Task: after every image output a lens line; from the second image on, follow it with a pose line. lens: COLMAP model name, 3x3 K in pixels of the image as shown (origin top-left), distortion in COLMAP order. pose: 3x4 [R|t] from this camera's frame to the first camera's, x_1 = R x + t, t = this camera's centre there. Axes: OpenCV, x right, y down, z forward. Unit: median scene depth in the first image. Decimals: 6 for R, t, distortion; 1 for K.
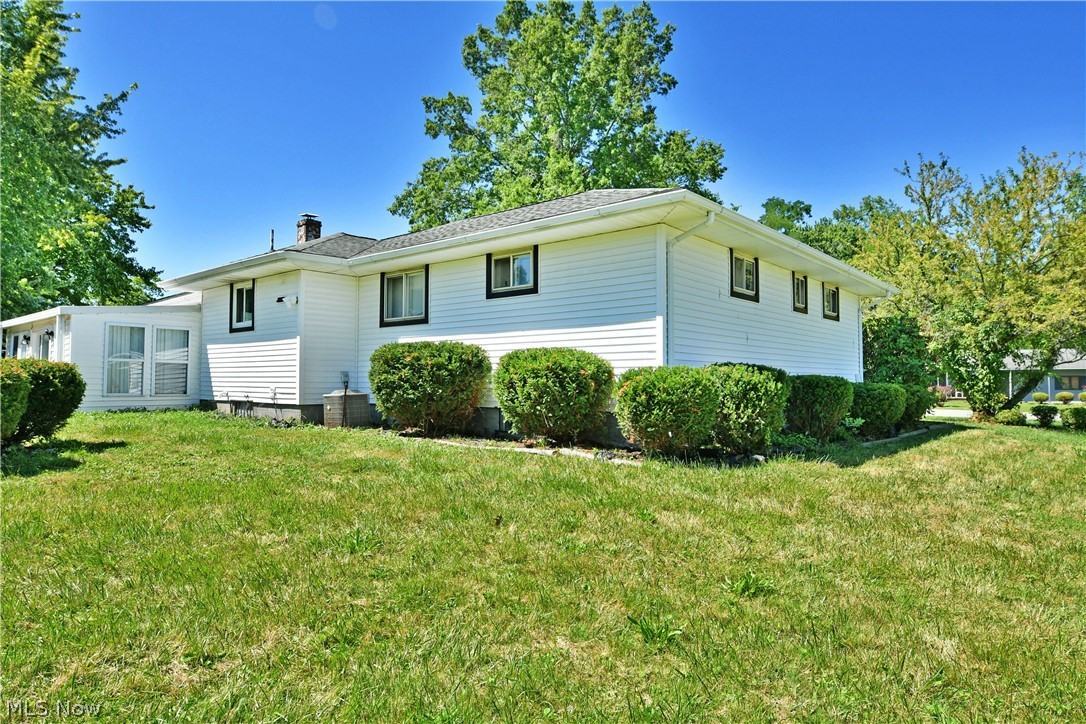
lens RADIAL K [[653.9, 0, 542.8], [0, 653.9, 361.3], [0, 0, 1]] dist [-0.005220, -0.000012]
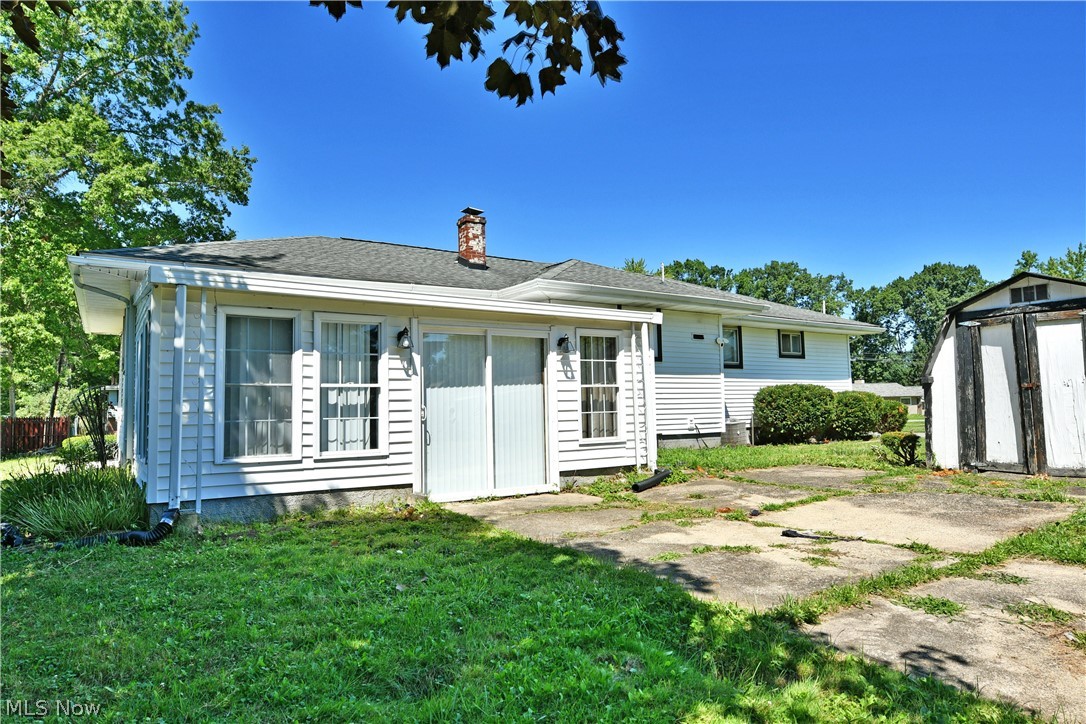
lens RADIAL K [[653.9, 0, 542.7], [0, 653.9, 361.0], [0, 0, 1]] dist [-0.005220, -0.000012]
pose [[0.262843, 0.059107, 0.963026, -1.807149], [-0.006491, 0.998208, -0.059494, 0.013709], [-0.964817, 0.009386, 0.262755, 1.151955]]
